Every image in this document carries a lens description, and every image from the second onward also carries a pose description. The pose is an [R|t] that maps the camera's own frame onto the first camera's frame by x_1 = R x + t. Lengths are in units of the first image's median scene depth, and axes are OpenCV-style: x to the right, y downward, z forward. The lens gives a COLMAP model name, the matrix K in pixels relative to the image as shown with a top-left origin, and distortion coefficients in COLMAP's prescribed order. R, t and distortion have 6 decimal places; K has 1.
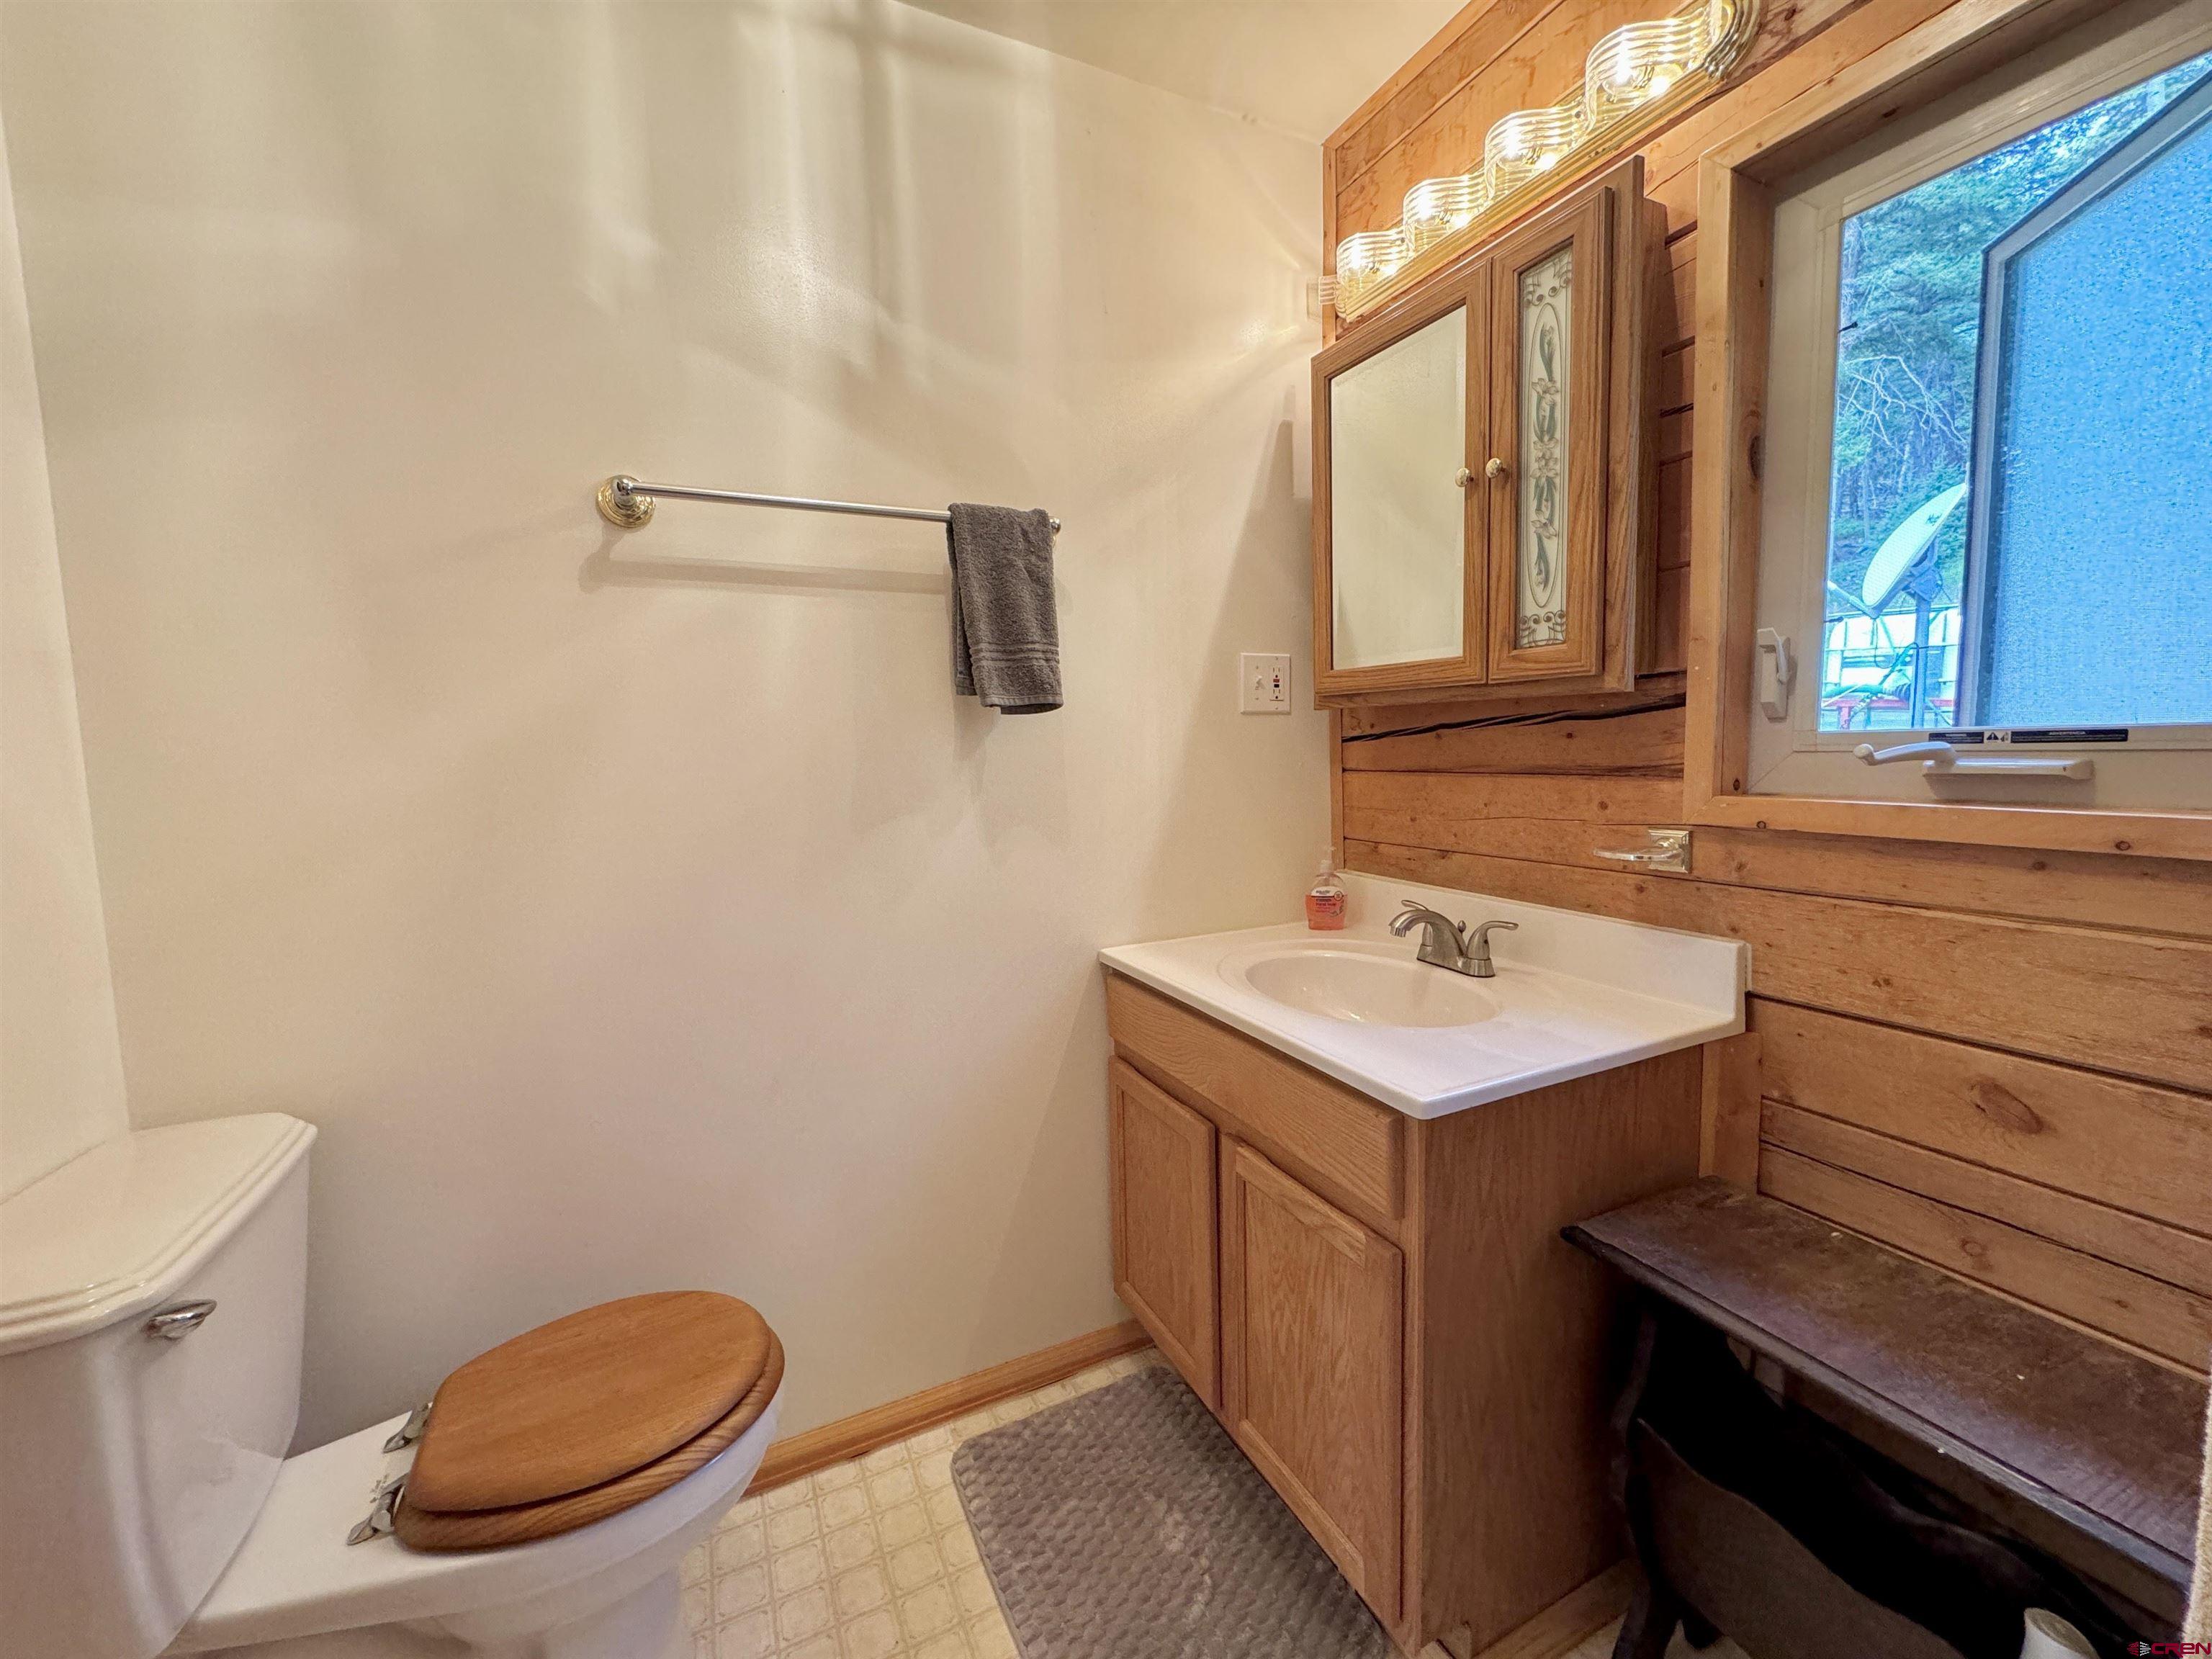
lens RADIAL K [[888.7, 0, 1106.0], [0, 888.7, 829.5], [0, 0, 1]] dist [-0.002199, 0.001223]
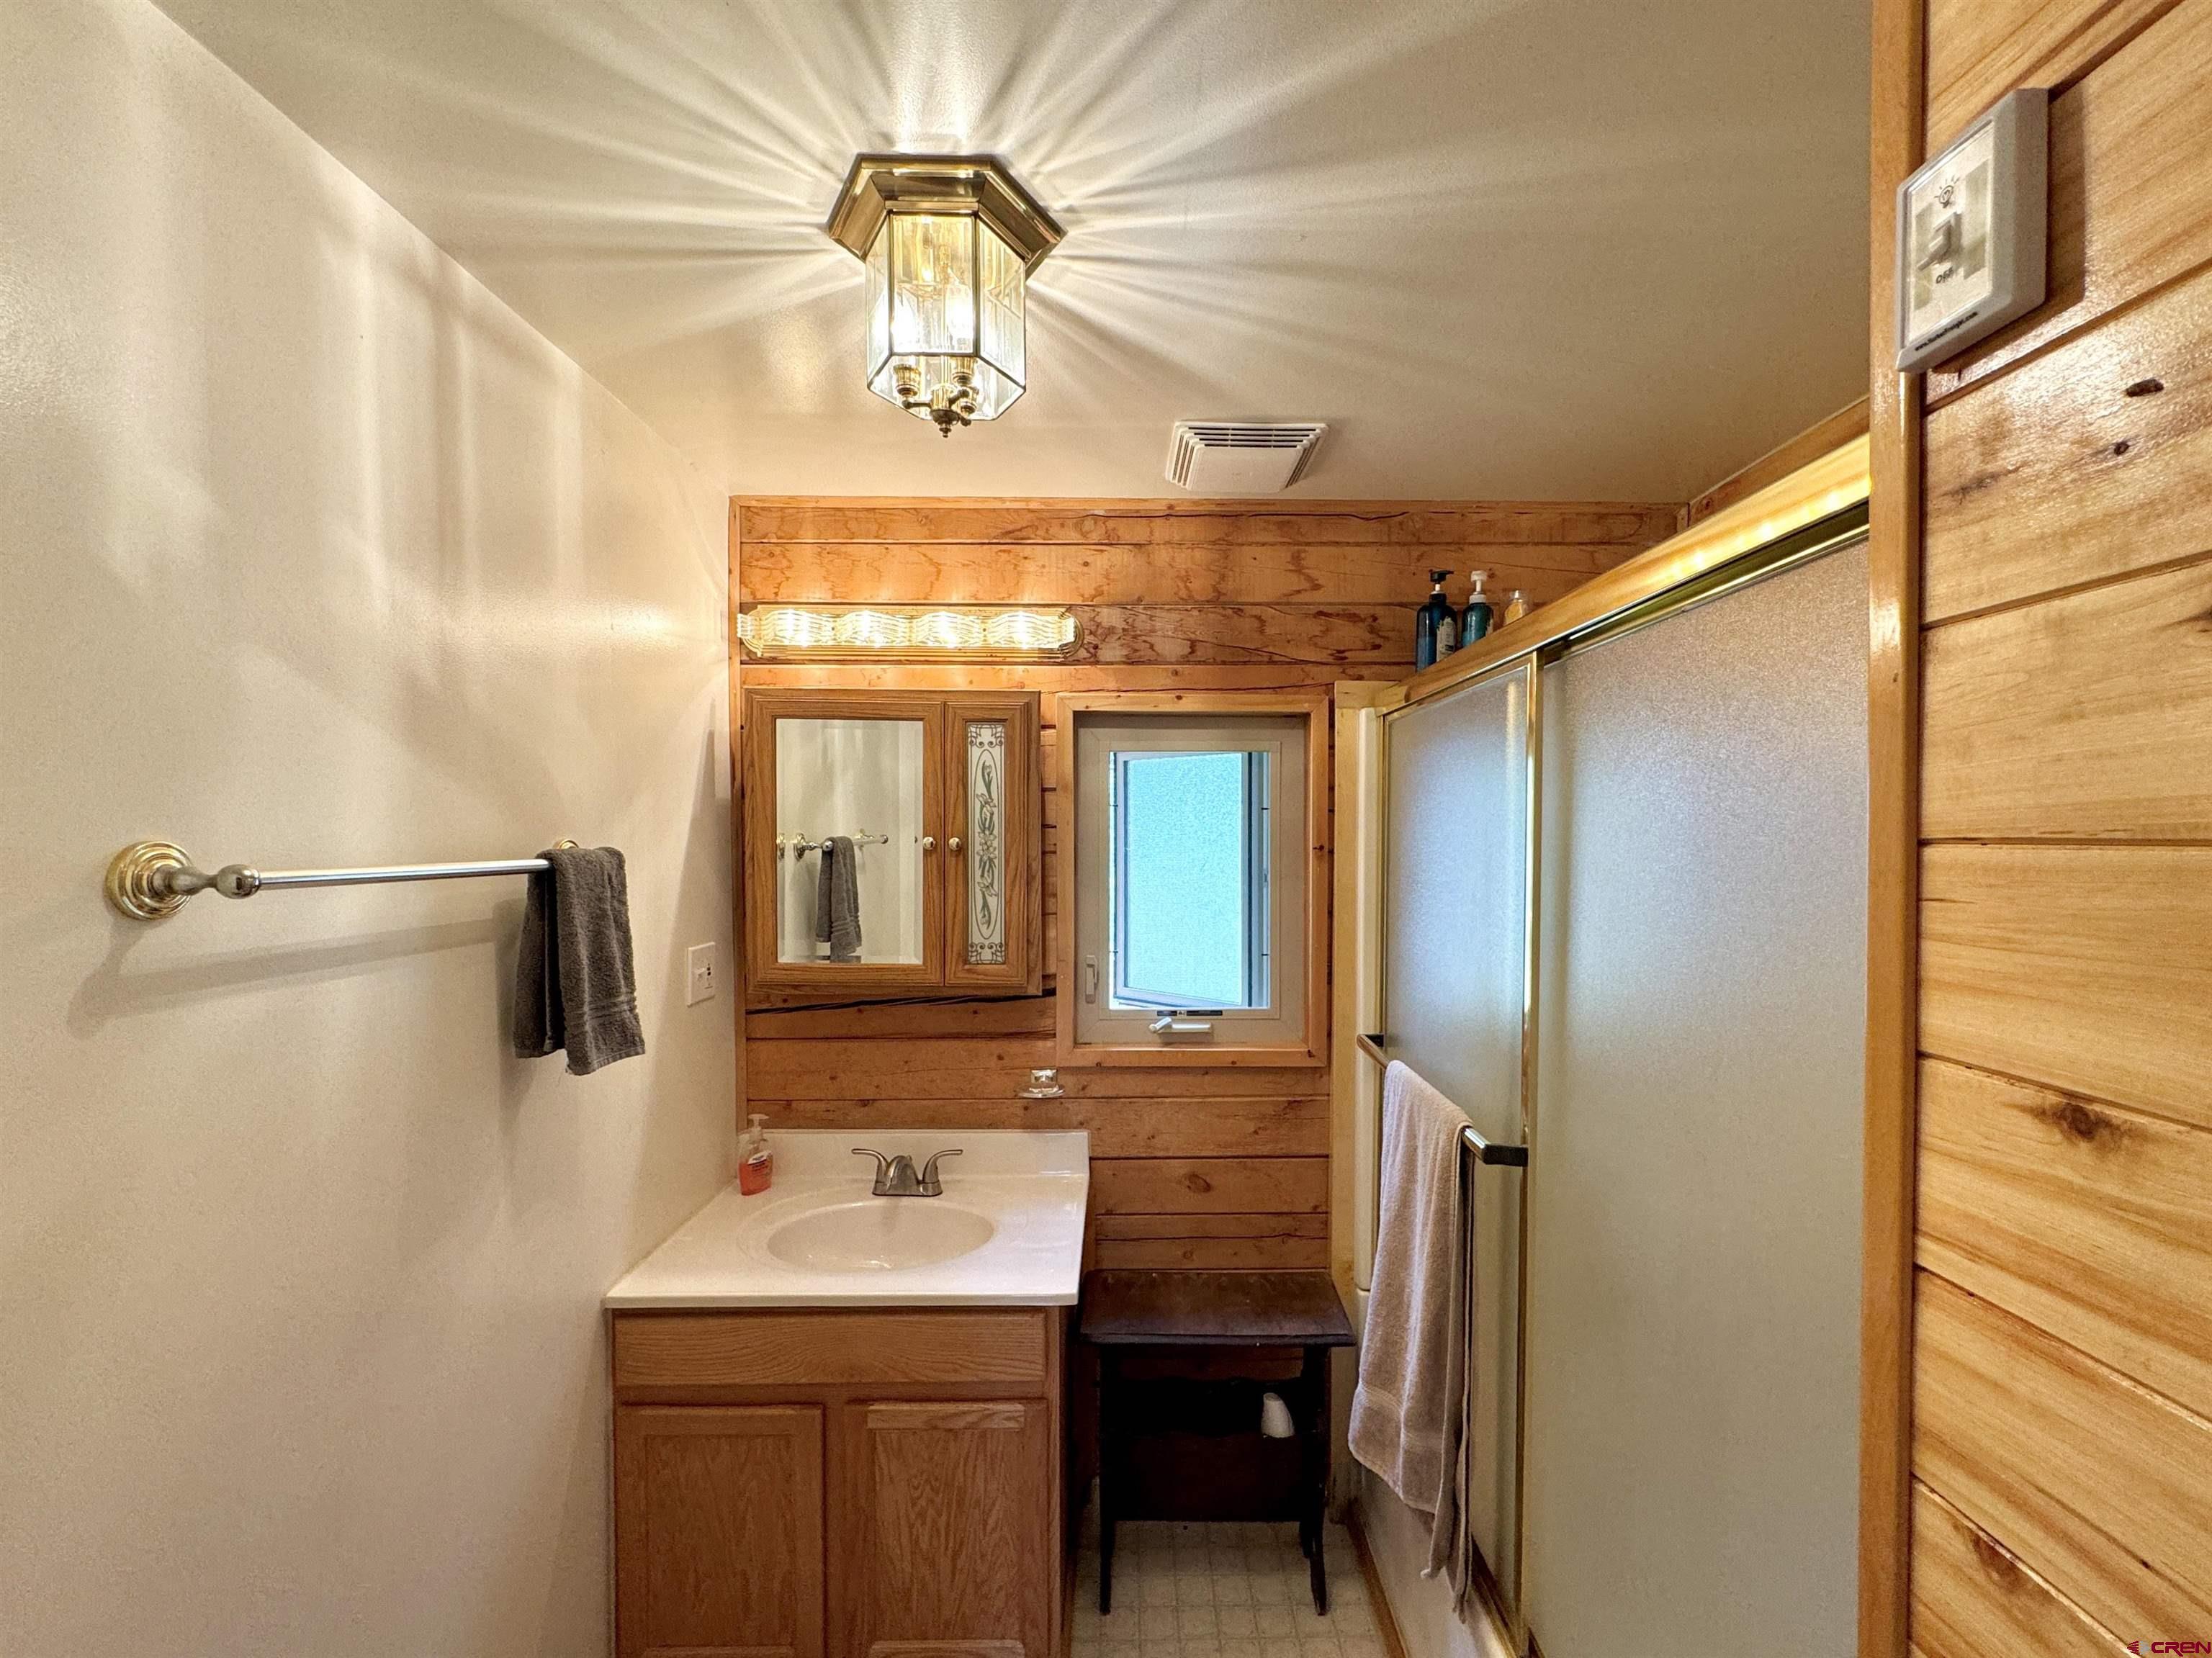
lens RADIAL K [[937.0, 0, 1150.8], [0, 937.0, 856.8], [0, 0, 1]] dist [-0.000184, 0.000123]
pose [[0.406793, 0.004867, 0.913507, -0.836775], [0.072672, 0.996644, -0.037672, -0.300255], [-0.910625, 0.081711, 0.405075, 0.078583]]
